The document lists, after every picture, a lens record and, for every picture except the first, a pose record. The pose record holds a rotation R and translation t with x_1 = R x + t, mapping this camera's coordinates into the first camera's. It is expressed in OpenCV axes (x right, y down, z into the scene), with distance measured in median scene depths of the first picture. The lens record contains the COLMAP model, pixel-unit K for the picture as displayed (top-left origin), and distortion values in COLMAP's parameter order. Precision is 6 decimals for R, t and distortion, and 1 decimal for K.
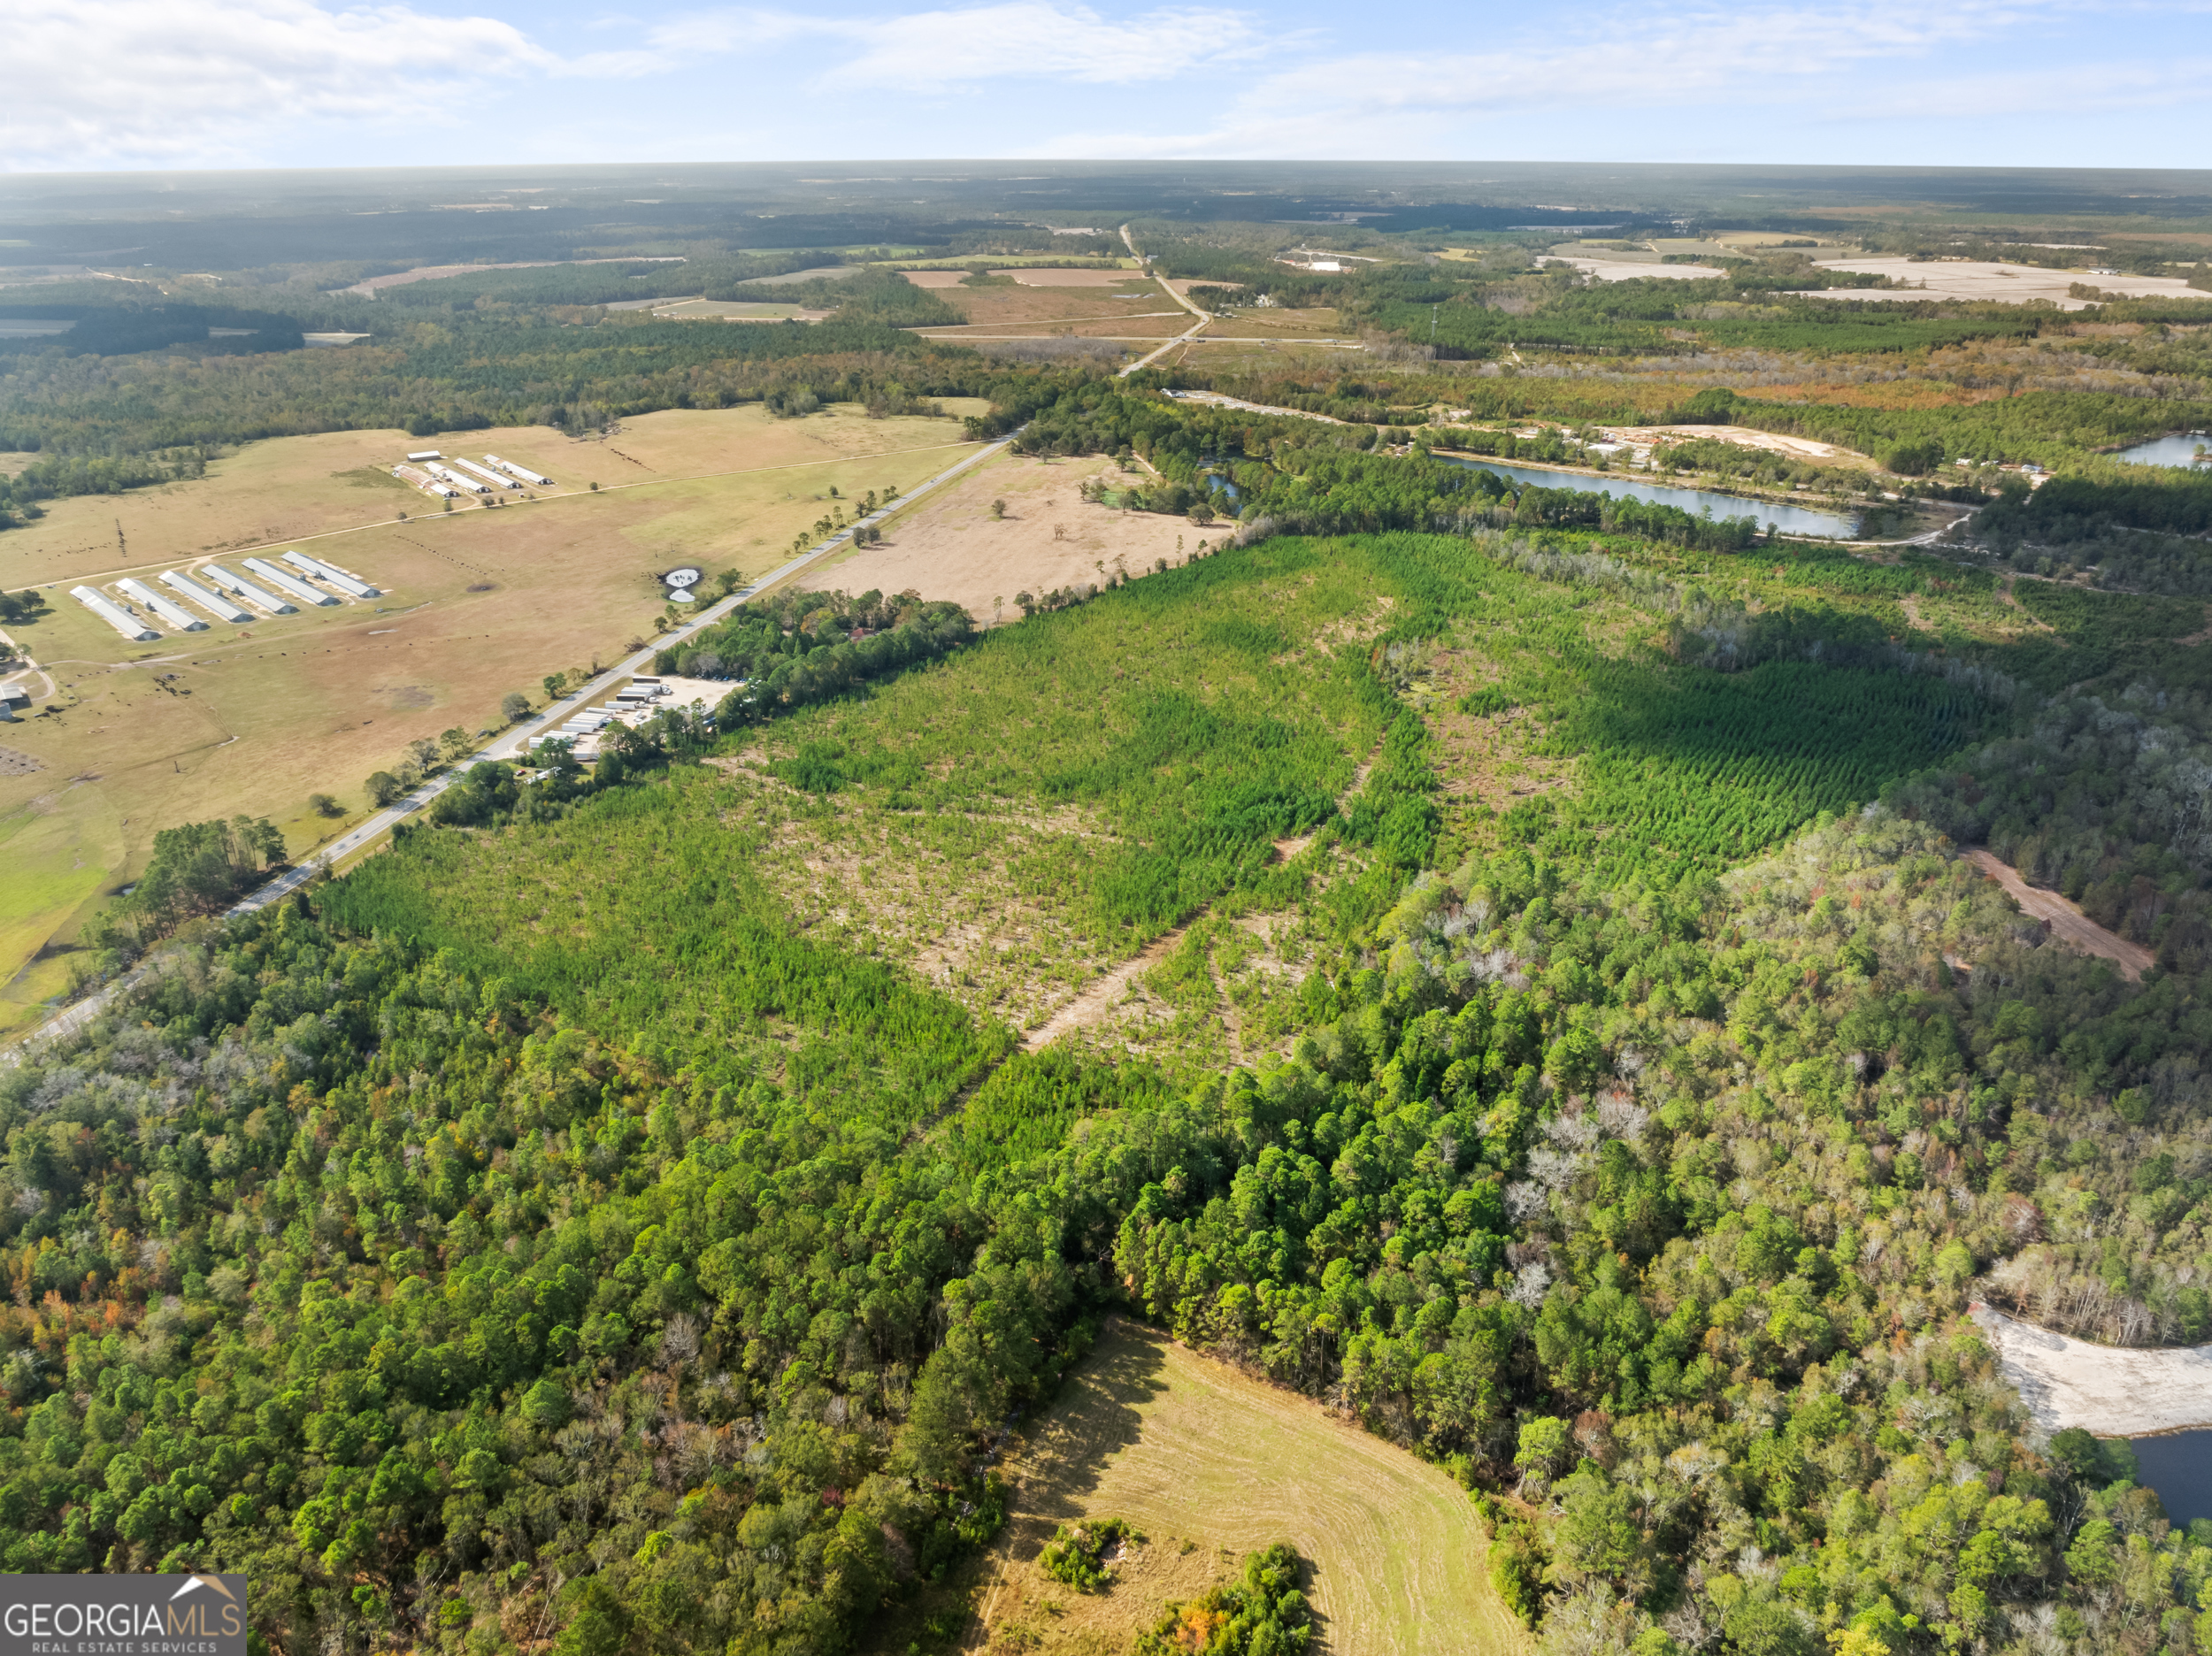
lens RADIAL K [[1577.8, 0, 1108.0], [0, 1577.8, 821.2], [0, 0, 1]] dist [-0.042464, 0.010493]
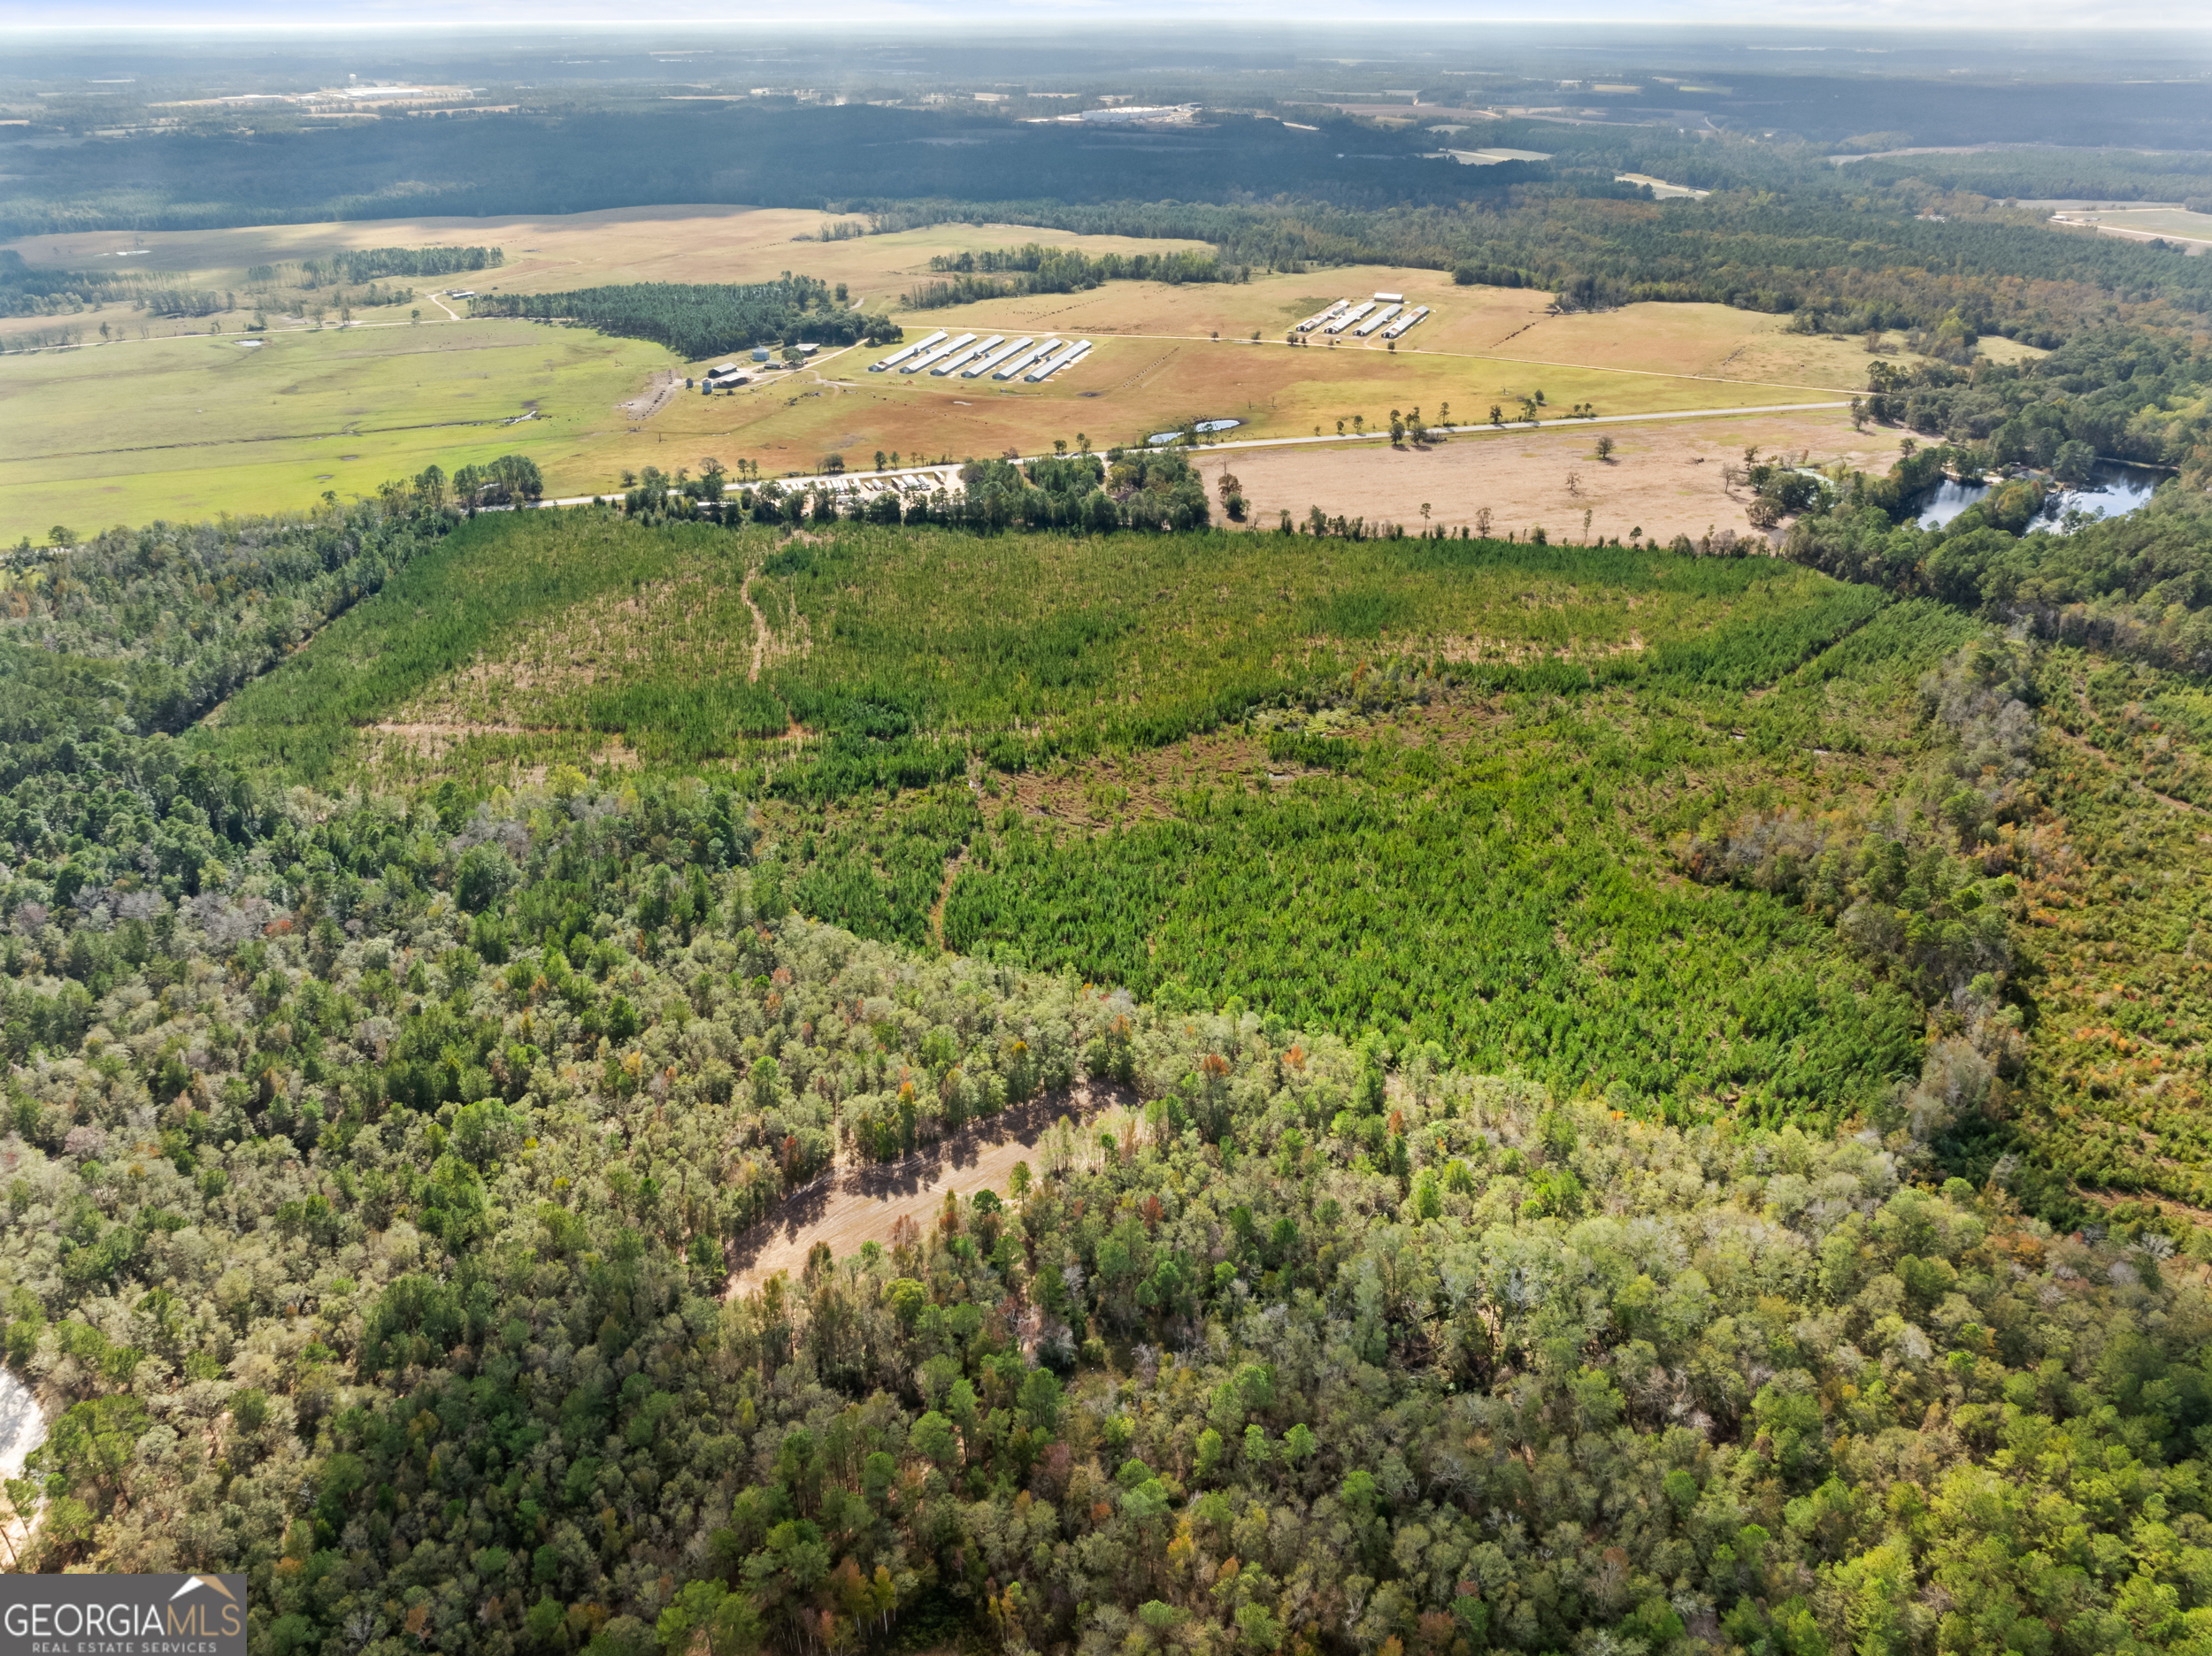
lens RADIAL K [[1564.9, 0, 1102.9], [0, 1564.9, 834.4], [0, 0, 1]] dist [-0.040856, 0.006458]
pose [[0.491797, 0.413622, -0.766194, 0.842358], [-0.346220, 0.900303, 0.263791, -0.217309], [0.798916, 0.135540, 0.585971, 0.491447]]
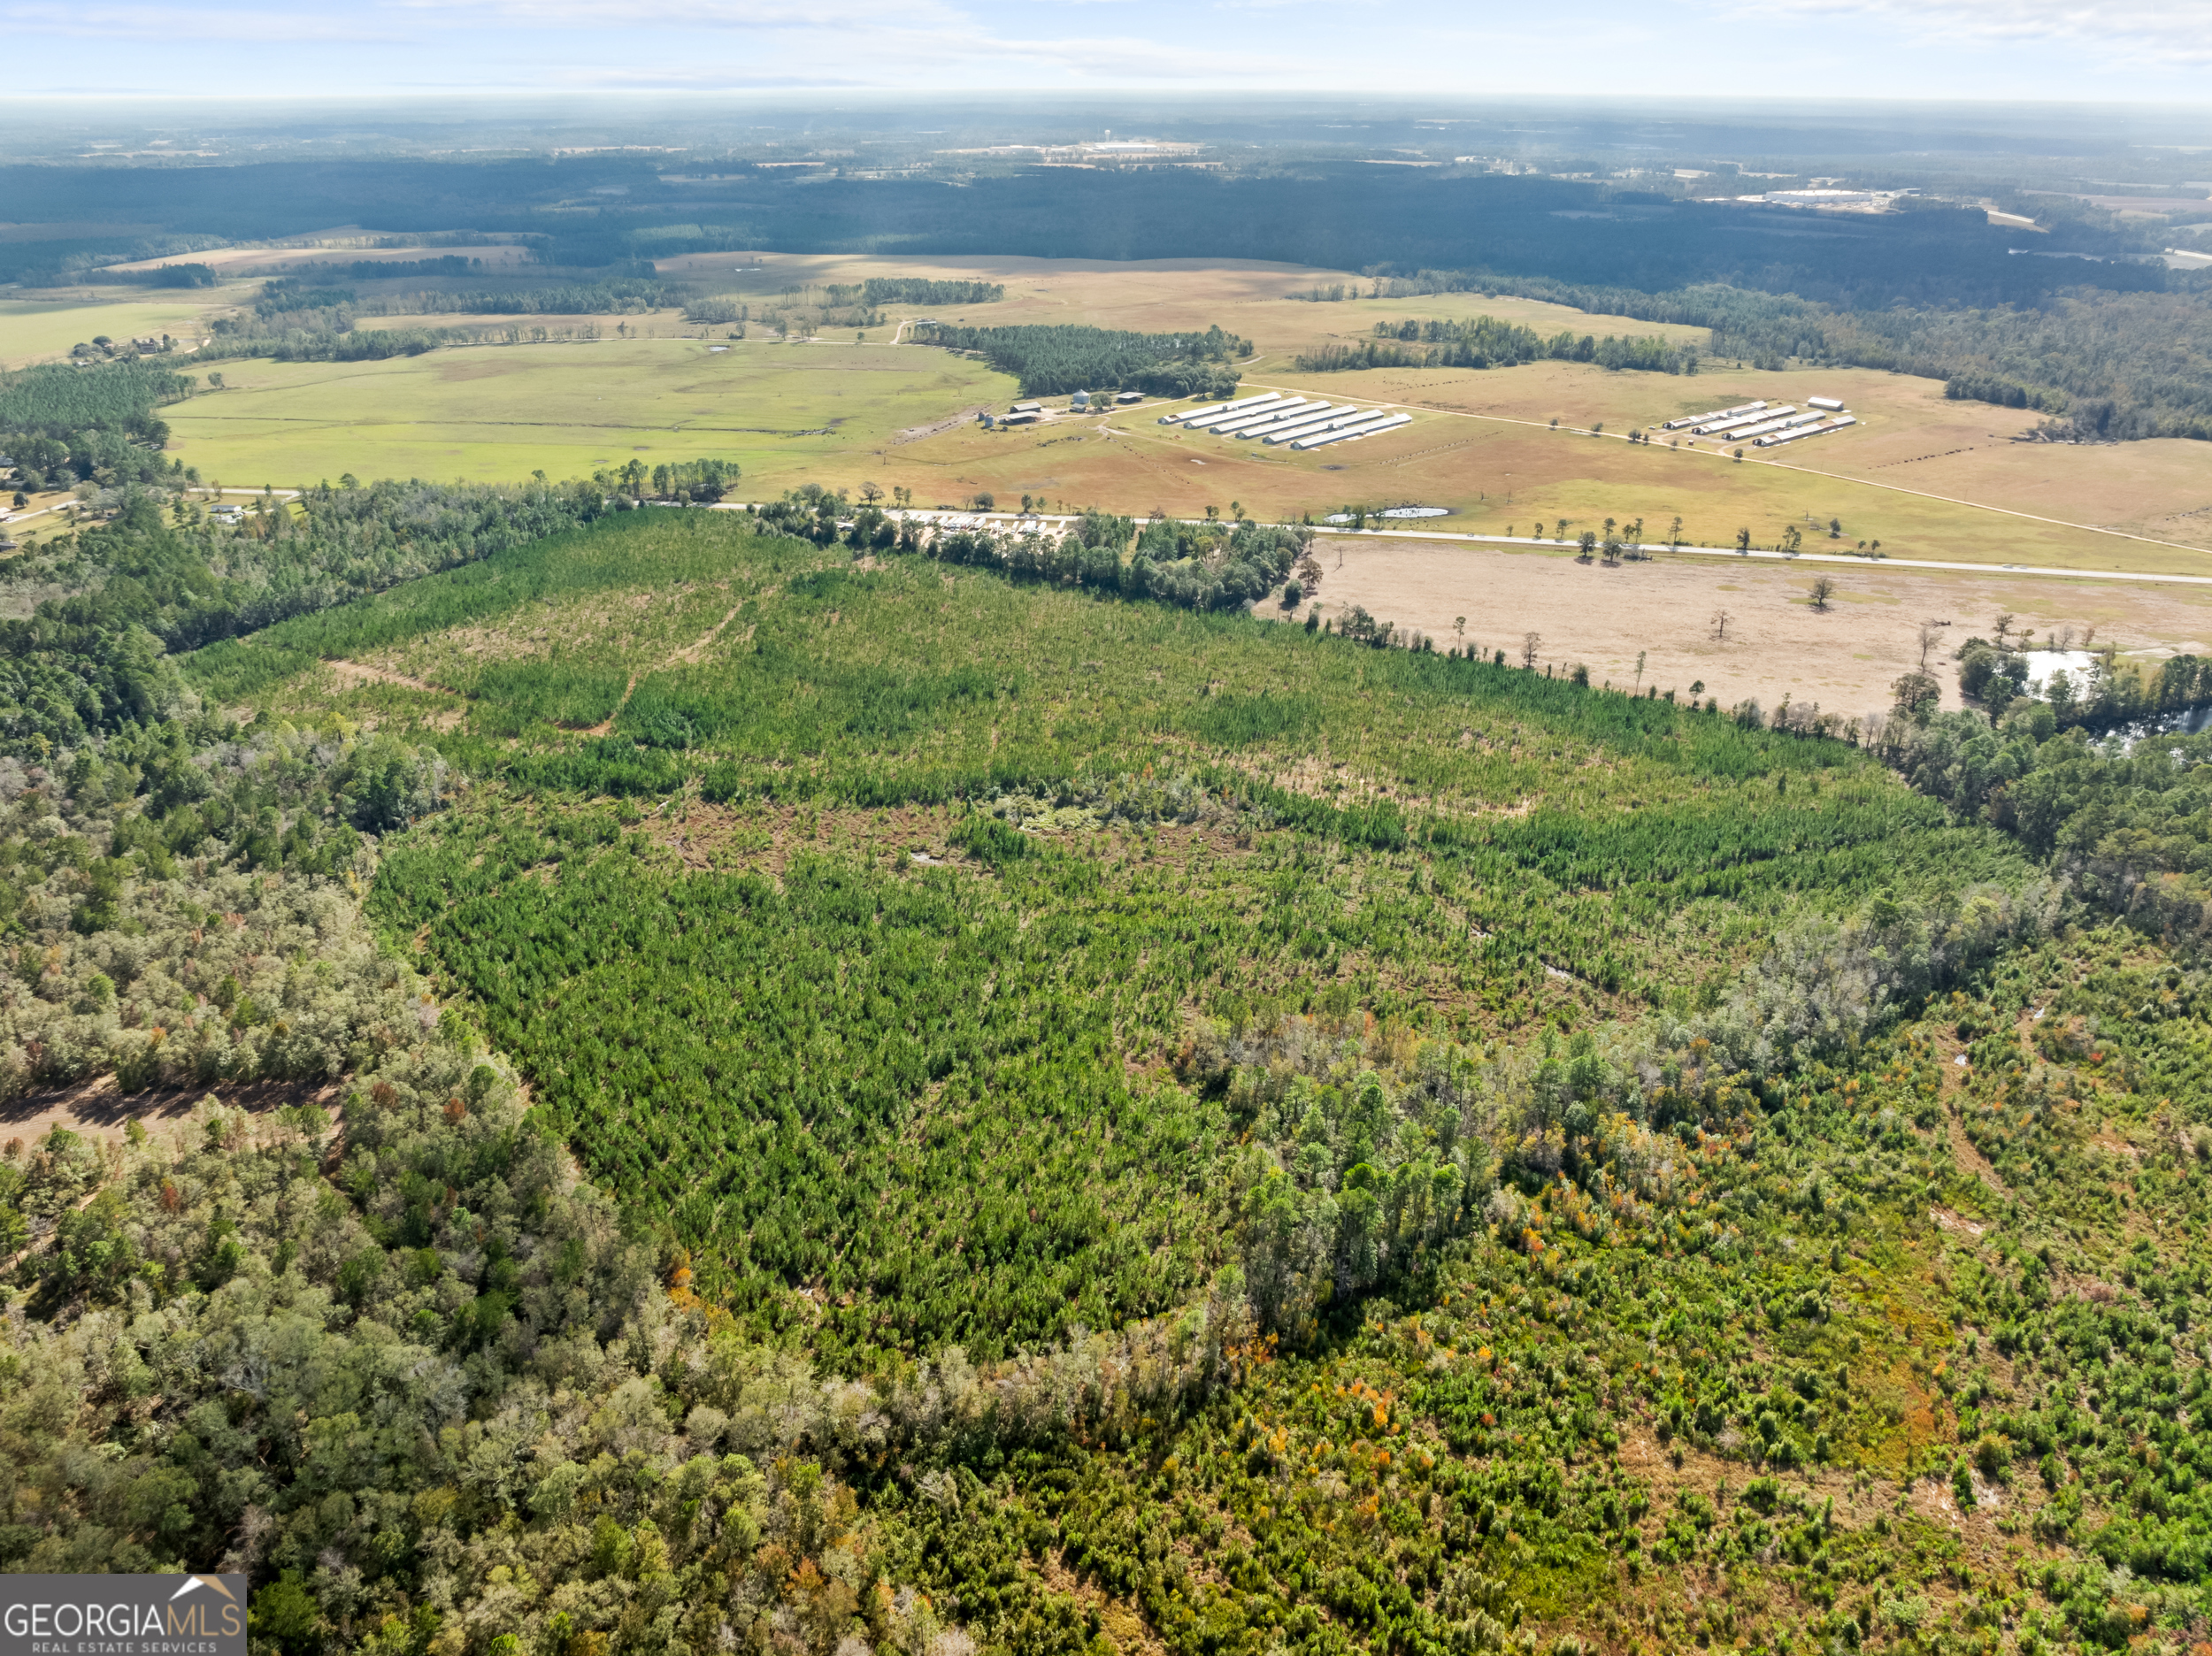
lens RADIAL K [[1577.8, 0, 1108.0], [0, 1577.8, 821.2], [0, 0, 1]] dist [-0.042464, 0.010493]
pose [[0.044054, 0.431407, -0.901081, 0.931583], [-0.397550, 0.835037, 0.380351, -0.397463], [0.916522, 0.341469, 0.208292, 0.941522]]
